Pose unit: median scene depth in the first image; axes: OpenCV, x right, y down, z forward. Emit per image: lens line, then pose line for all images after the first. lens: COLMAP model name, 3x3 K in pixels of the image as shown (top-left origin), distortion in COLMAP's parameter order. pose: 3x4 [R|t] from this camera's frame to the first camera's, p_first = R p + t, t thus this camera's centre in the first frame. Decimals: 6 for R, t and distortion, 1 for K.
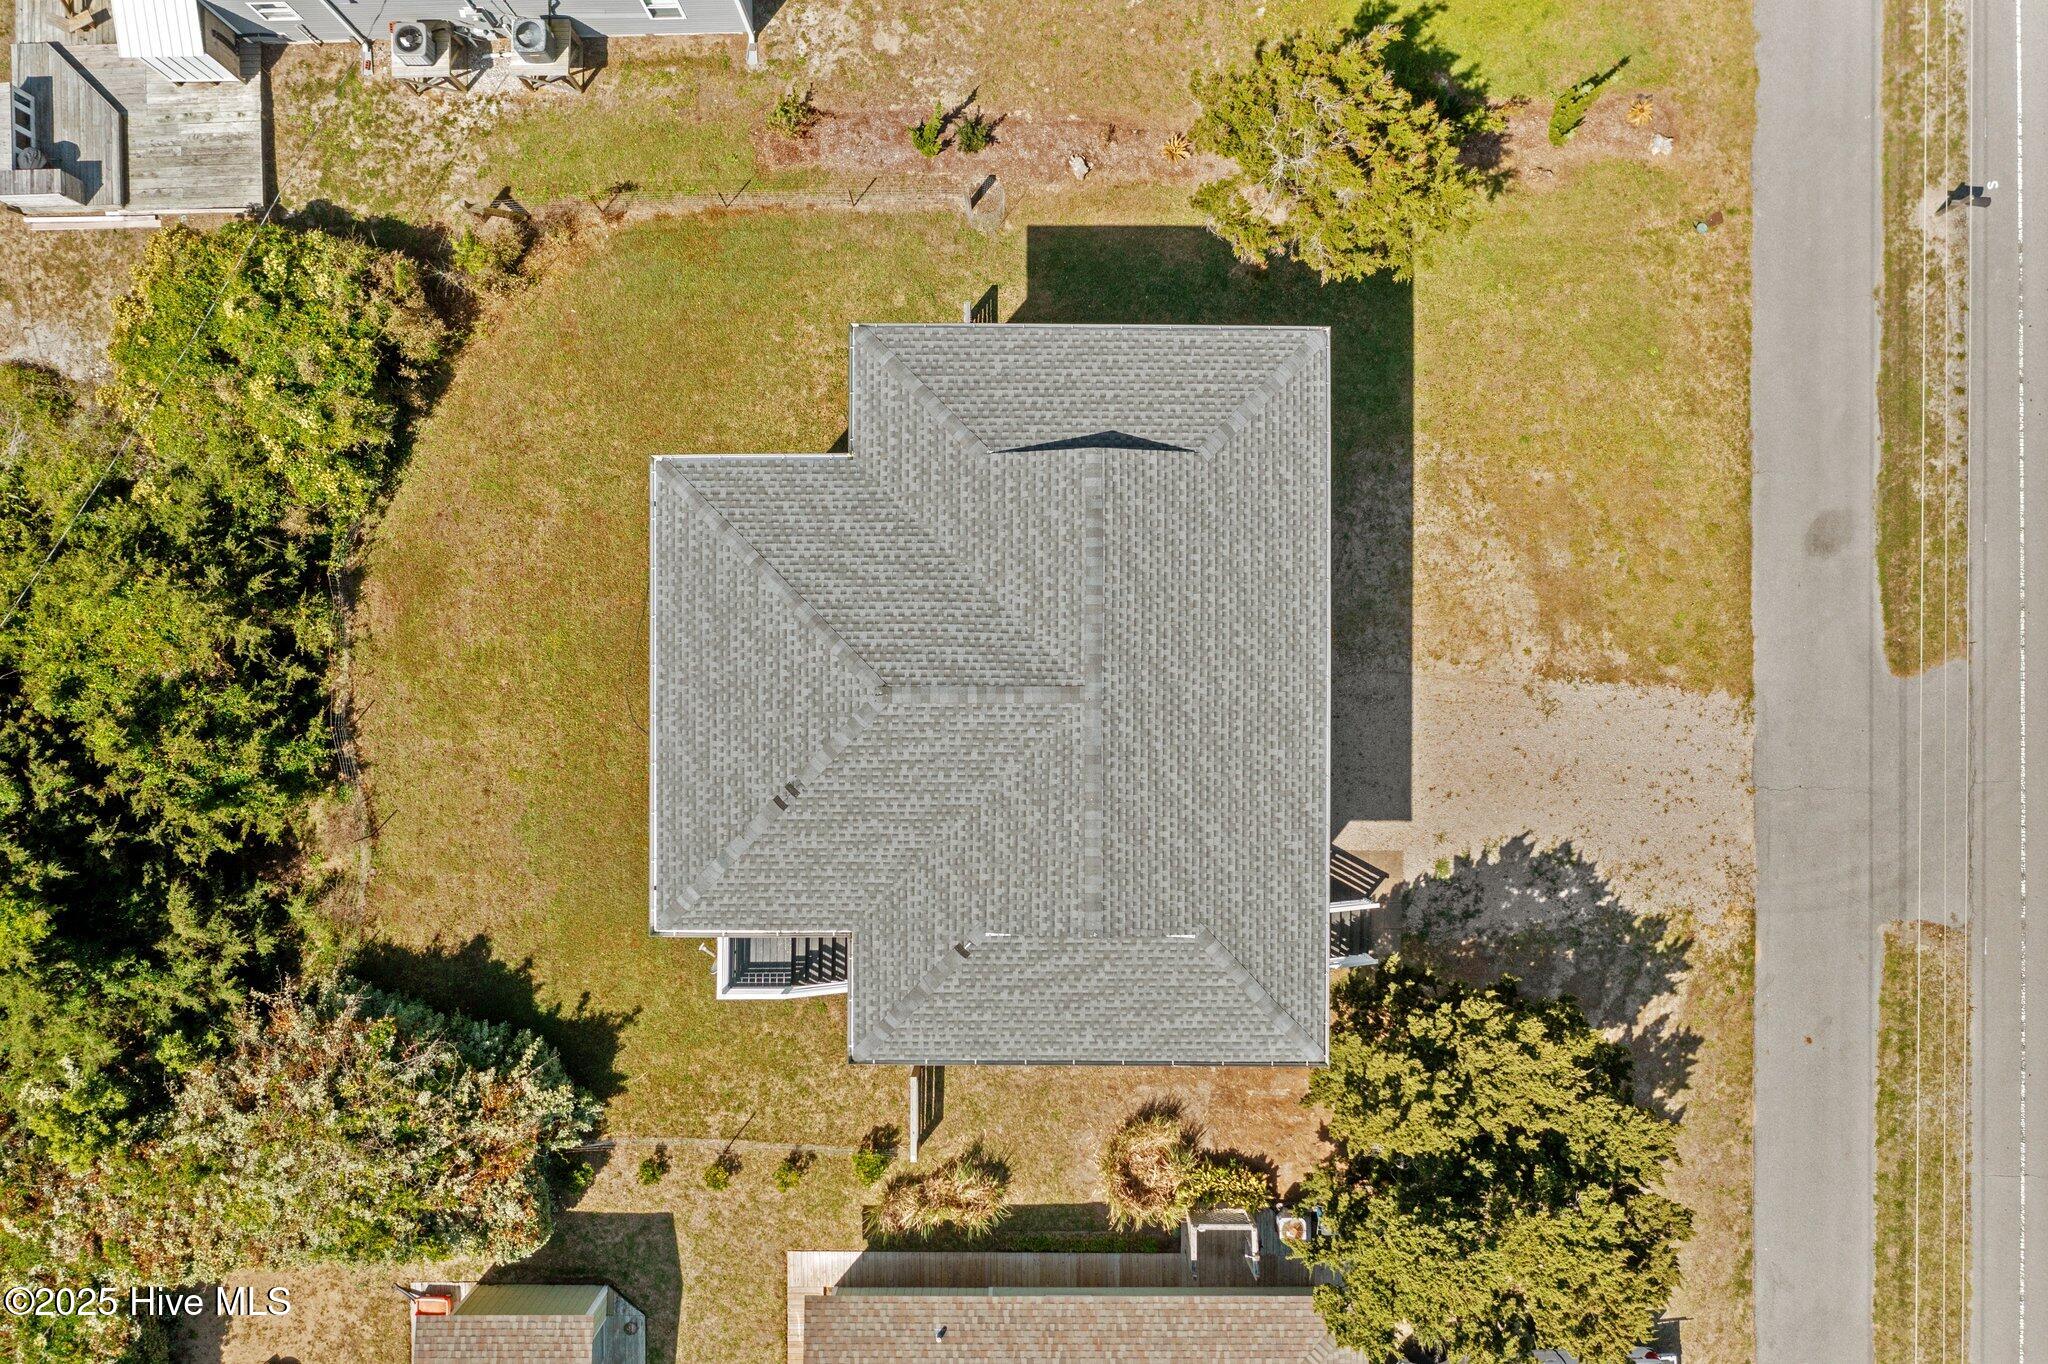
lens RADIAL K [[1613.9, 0, 1008.3], [0, 1613.9, 711.1], [0, 0, 1]] dist [-0.006798, -0.005395]
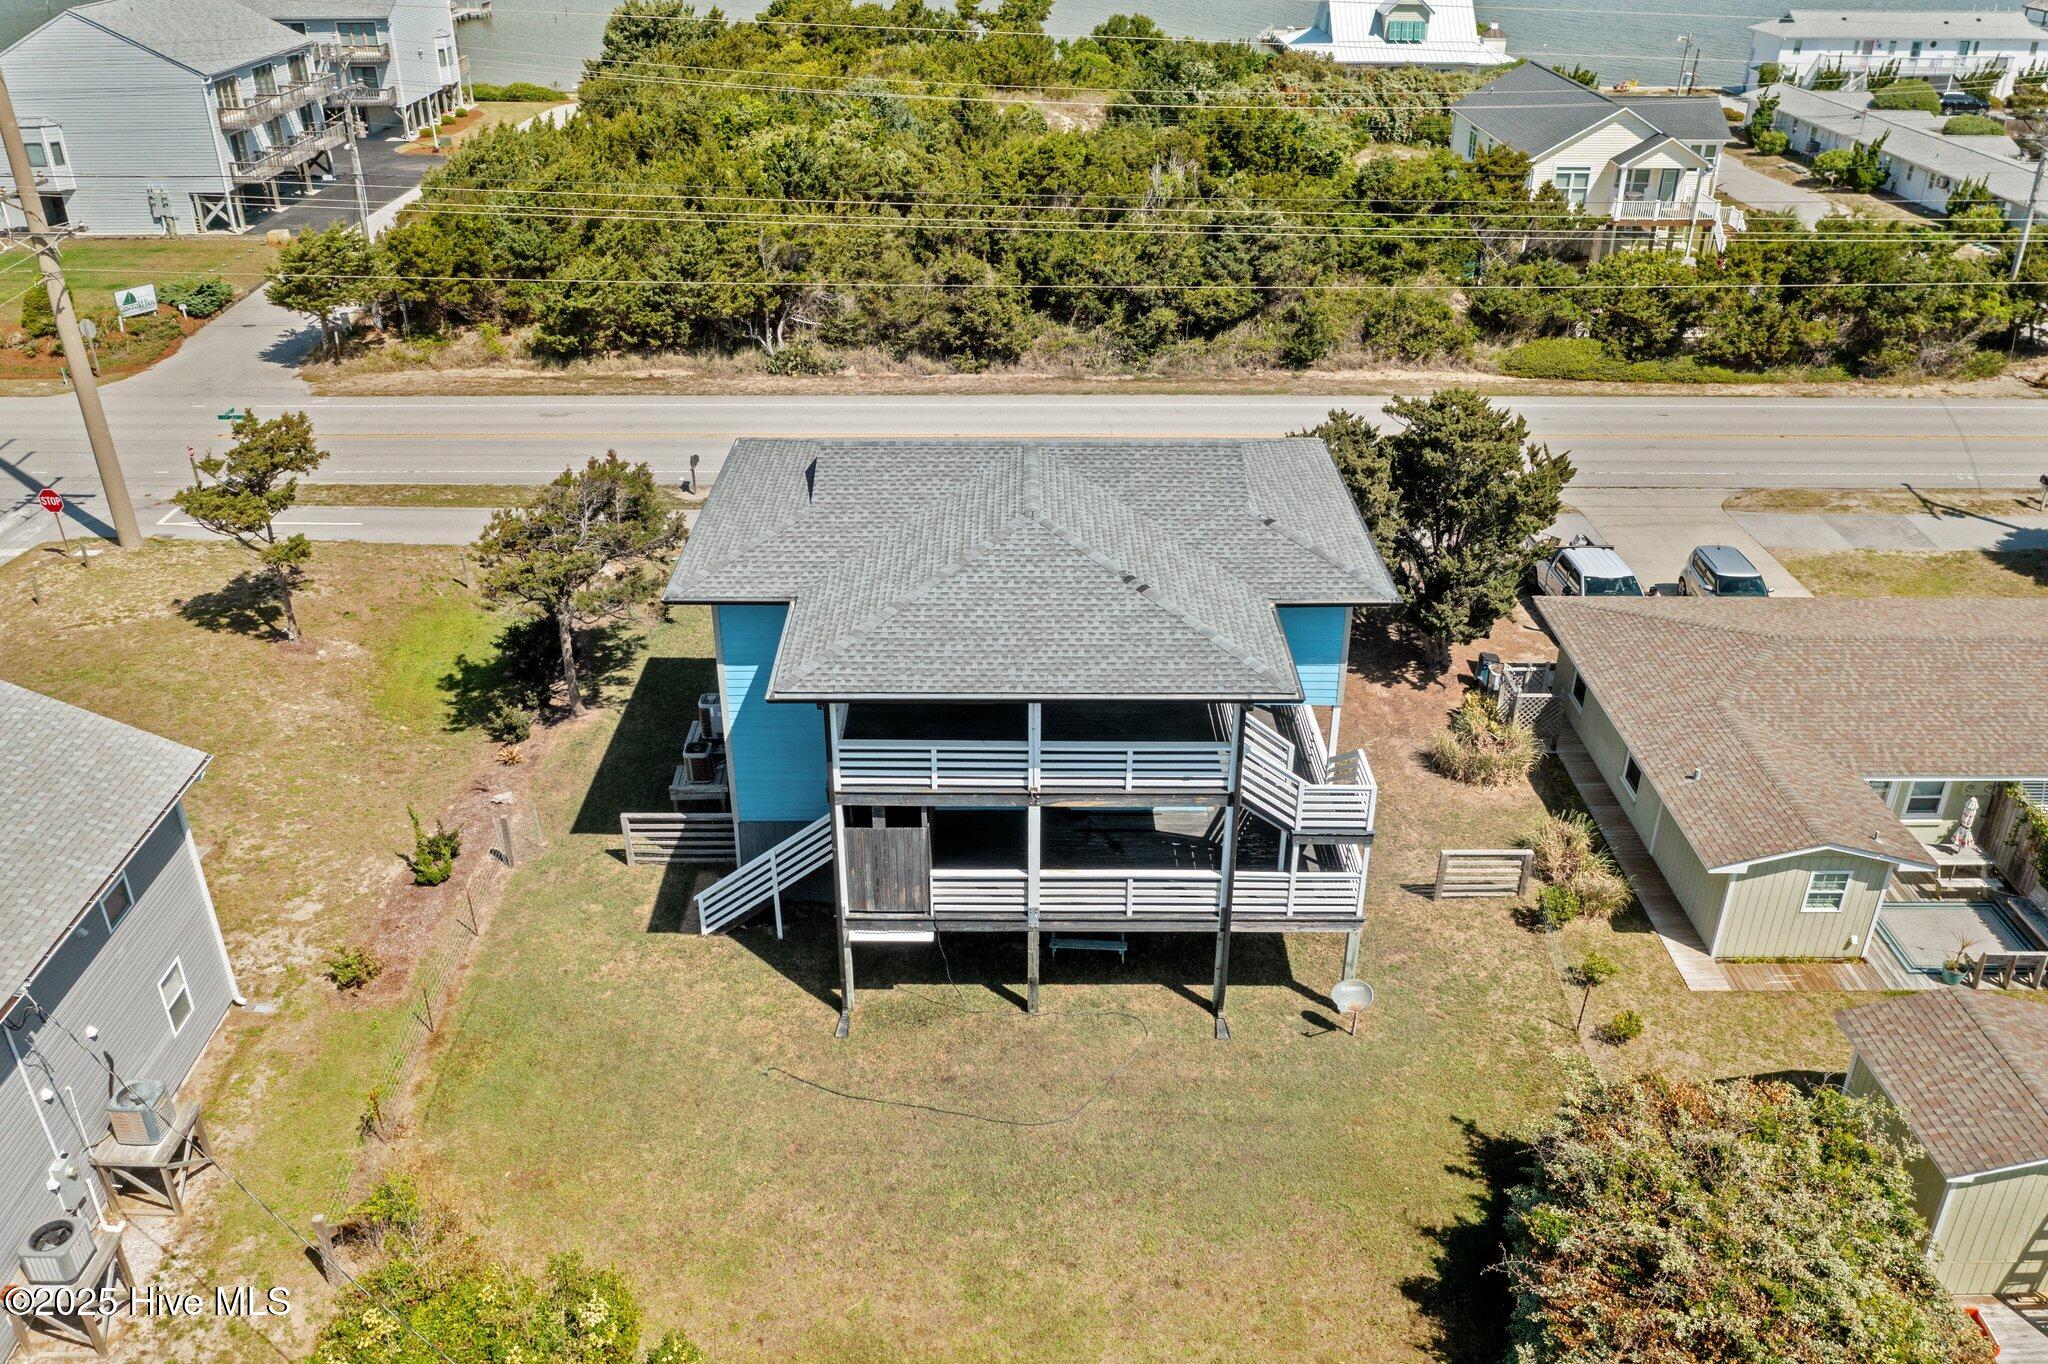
lens RADIAL K [[1633.1, 0, 1016.0], [0, 1633.1, 687.4], [0, 0, 1]] dist [-0.018542, 0.004248]
pose [[-0.003327, -0.470375, 0.882460, -0.816400], [0.999971, -0.007641, -0.000303, -0.015954], [0.006886, 0.882433, 0.470387, 0.458784]]
